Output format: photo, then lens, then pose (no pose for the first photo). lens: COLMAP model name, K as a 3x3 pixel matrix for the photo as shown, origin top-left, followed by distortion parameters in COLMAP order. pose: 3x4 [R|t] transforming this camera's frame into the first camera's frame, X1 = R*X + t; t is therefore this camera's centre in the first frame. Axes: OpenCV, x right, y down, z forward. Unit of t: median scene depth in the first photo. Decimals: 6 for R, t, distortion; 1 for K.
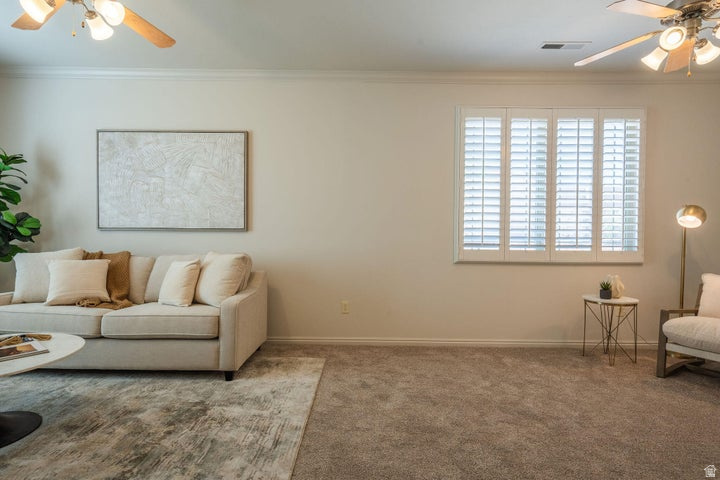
lens RADIAL K [[388.2, 0, 343.4], [0, 388.2, 236.4], [0, 0, 1]] dist [0.005815, 0.000882]
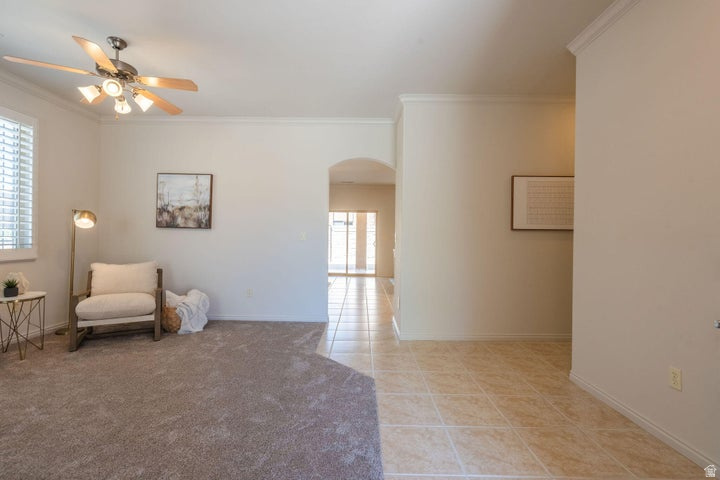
lens RADIAL K [[330.0, 0, 361.5], [0, 330.0, 238.6], [0, 0, 1]] dist [0.017571, -0.000777]
pose [[-0.009679, -0.011510, 0.999887, -0.203617], [-0.007326, 0.999908, 0.011439, -0.007282], [-0.999926, -0.007214, -0.009762, 0.100369]]
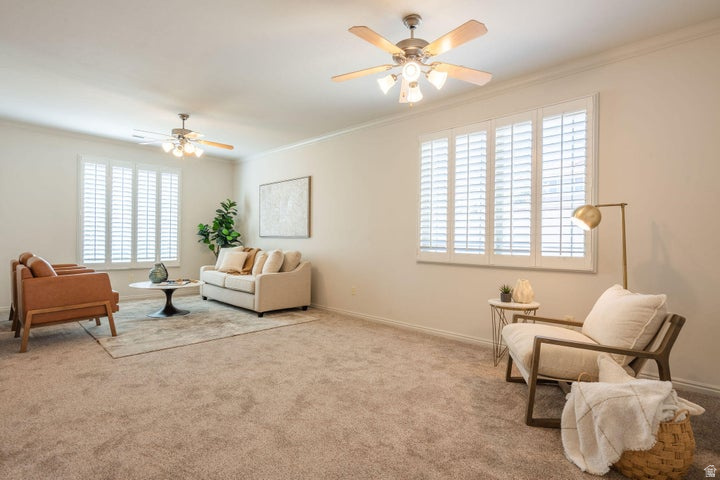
lens RADIAL K [[372.7, 0, 355.7], [0, 372.7, 235.5], [0, 0, 1]] dist [0.004009, 0.000160]
pose [[0.711724, -0.009329, -0.702397, 1.073782], [-0.004920, 0.999821, -0.018264, 0.006277], [0.702442, 0.016454, 0.711551, 0.033434]]
